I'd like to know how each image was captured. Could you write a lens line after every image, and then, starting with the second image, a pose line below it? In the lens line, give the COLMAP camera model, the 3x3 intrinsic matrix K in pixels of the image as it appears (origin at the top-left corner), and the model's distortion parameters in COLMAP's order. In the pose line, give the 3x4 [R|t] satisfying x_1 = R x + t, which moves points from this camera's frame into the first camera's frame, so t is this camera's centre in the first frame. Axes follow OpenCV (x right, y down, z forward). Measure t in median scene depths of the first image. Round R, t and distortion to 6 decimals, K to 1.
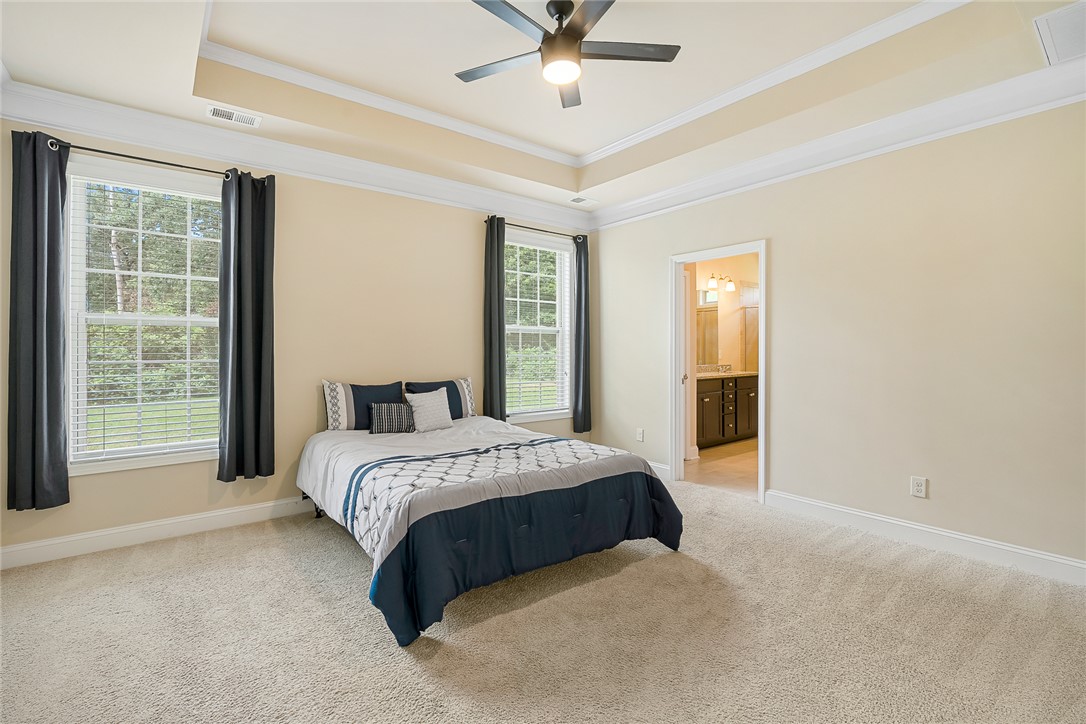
lens RADIAL K [[499.2, 0, 543.6], [0, 499.2, 353.0], [0, 0, 1]] dist [-0.000045, 0.000003]
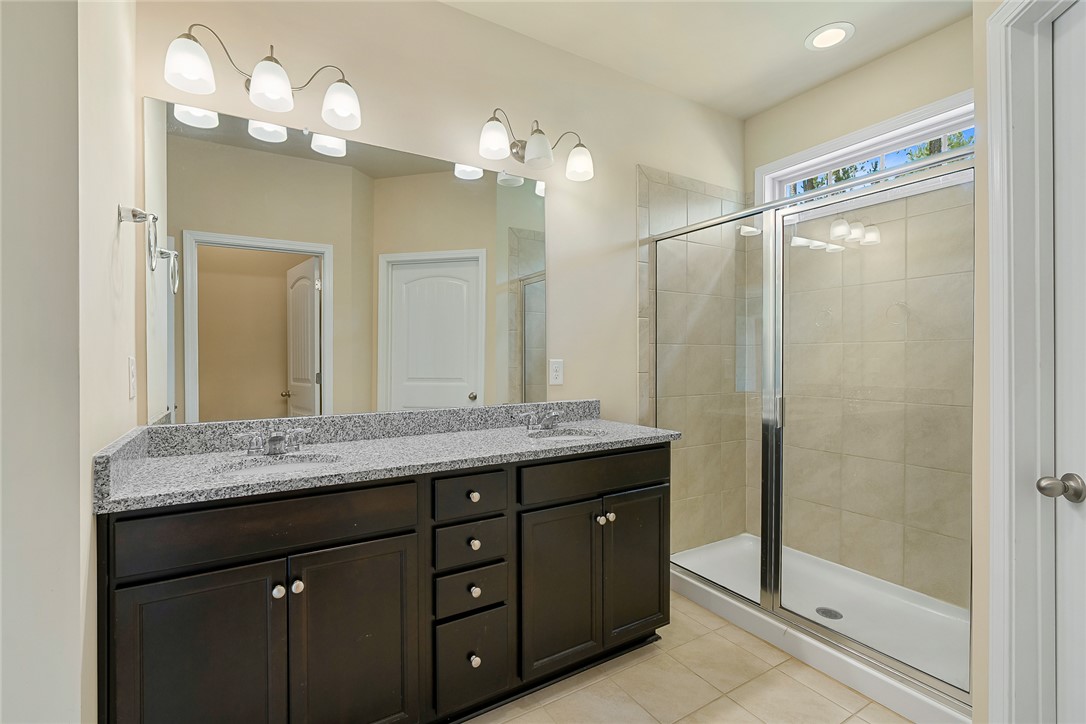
lens RADIAL K [[494.7, 0, 538.4], [0, 494.7, 362.0], [0, 0, 1]] dist [0.000438, 0.000337]
pose [[0.992700, 0.004704, -0.120520, 0.402851], [-0.004062, 0.999976, 0.005579, -0.005412], [0.120544, -0.005049, 0.992695, 0.704718]]
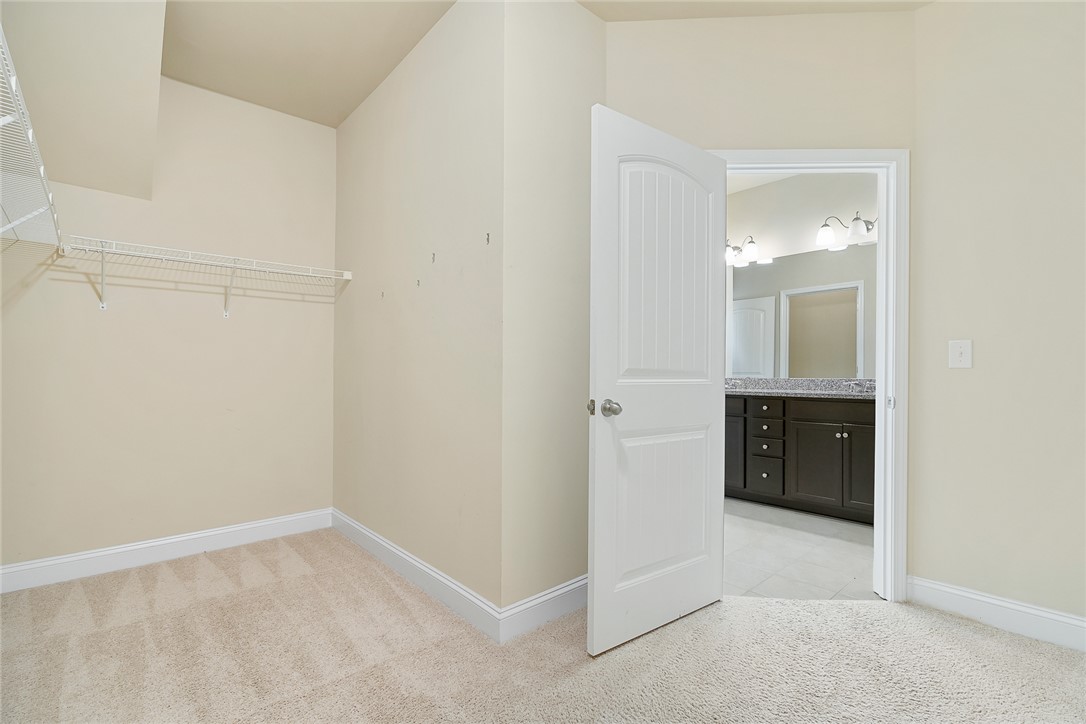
lens RADIAL K [[494.7, 0, 538.4], [0, 494.7, 362.0], [0, 0, 1]] dist [0.000438, 0.000337]
pose [[0.046883, -0.008223, -0.998867, 0.903619], [-0.002449, 0.999962, -0.008347, 0.012555], [0.998897, 0.002837, 0.046861, 0.645703]]
